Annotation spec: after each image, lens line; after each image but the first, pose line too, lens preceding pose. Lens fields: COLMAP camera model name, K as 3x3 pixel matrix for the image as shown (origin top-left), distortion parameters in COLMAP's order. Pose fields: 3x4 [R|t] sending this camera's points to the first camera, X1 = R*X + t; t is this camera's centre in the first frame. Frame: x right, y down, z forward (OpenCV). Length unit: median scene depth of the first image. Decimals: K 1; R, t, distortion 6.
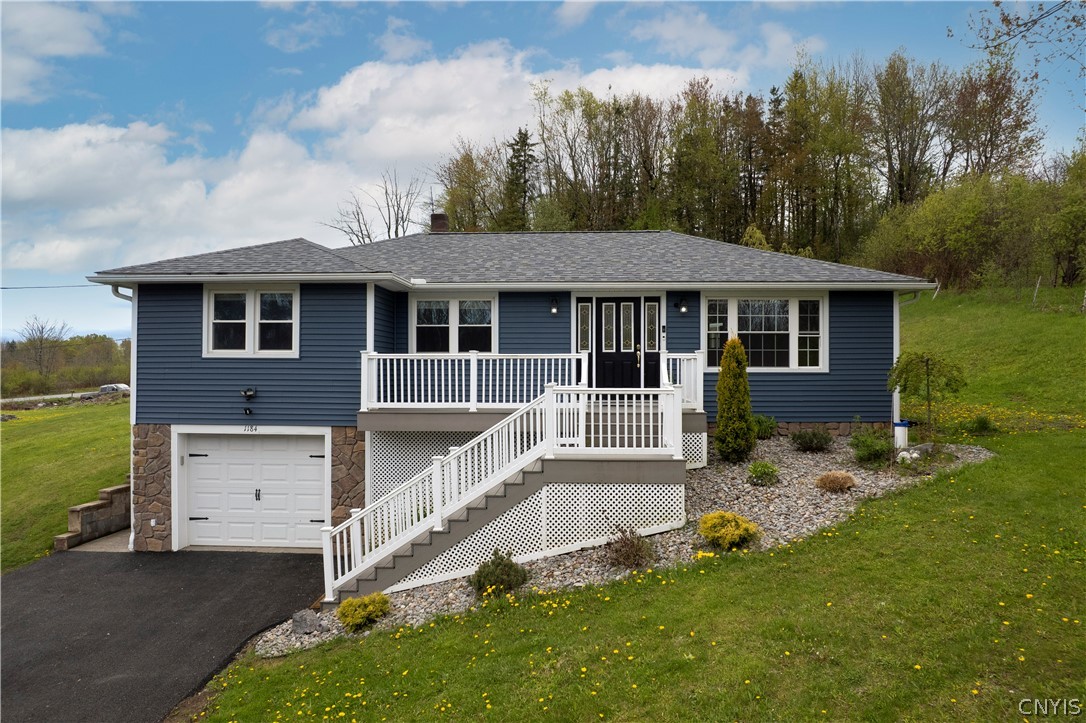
lens RADIAL K [[709.0, 0, 557.1], [0, 709.0, 364.4], [0, 0, 1]] dist [-0.066522, 0.078601]
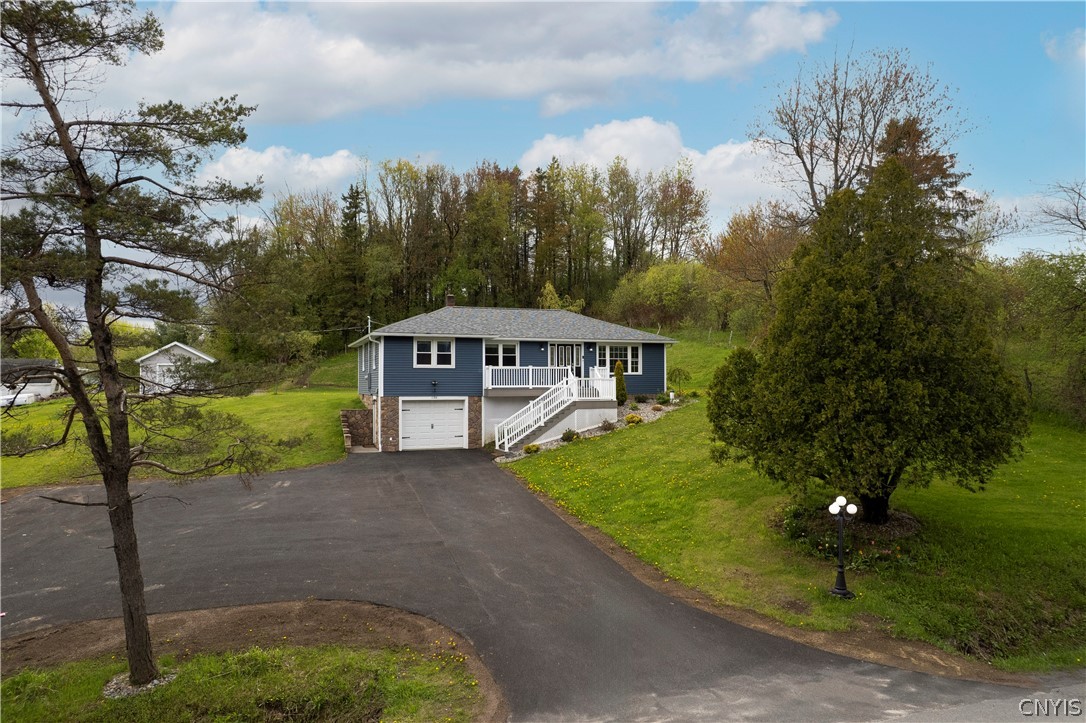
lens RADIAL K [[709.0, 0, 557.1], [0, 709.0, 364.4], [0, 0, 1]] dist [-0.066522, 0.078601]
pose [[0.924797, 0.005376, 0.380424, -0.961209], [0.003537, 0.999735, -0.022726, 0.034131], [-0.380445, 0.022363, 0.924533, -1.382123]]
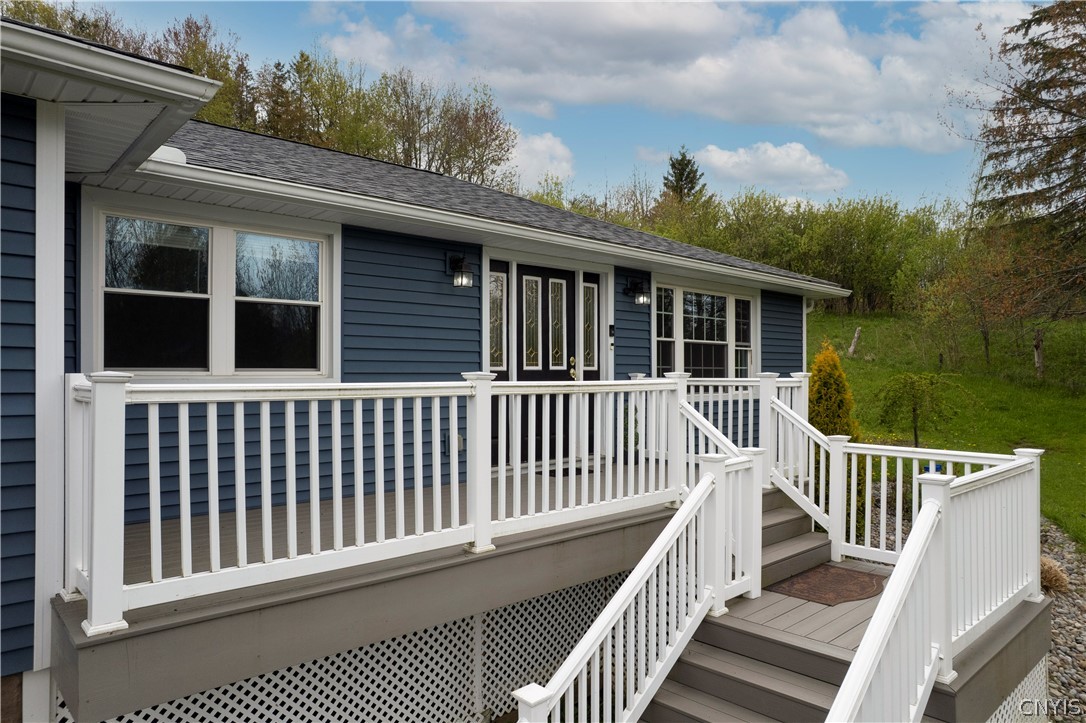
lens RADIAL K [[709.0, 0, 557.1], [0, 709.0, 364.4], [0, 0, 1]] dist [-0.066522, 0.078601]
pose [[0.704043, 0.009702, 0.710091, -0.311792], [0.001313, 0.999887, -0.014963, -0.015825], [-0.710156, 0.011467, 0.703950, 0.688327]]
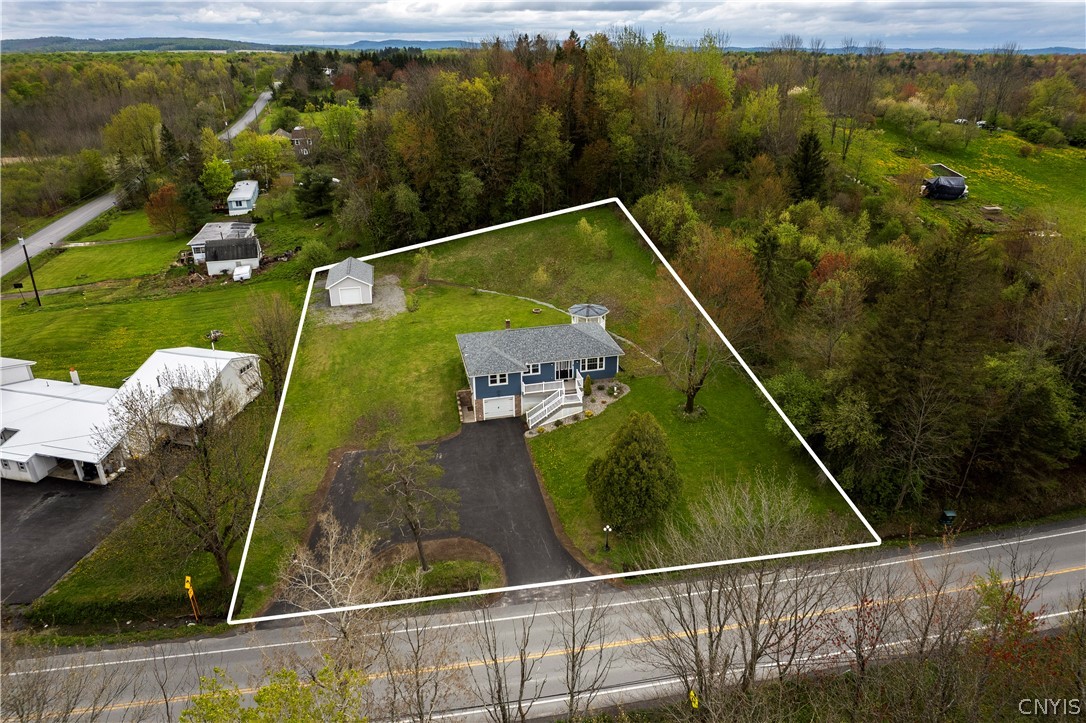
lens RADIAL K [[670.2, 0, 543.0], [0, 670.2, 361.5], [0, 0, 1]] dist [0.100494, 0.000052]
pose [[0.969753, -0.111037, 0.217369, -1.166746], [0.018876, 0.921986, 0.386763, -2.066349], [-0.243356, -0.370961, 0.896195, -3.431029]]
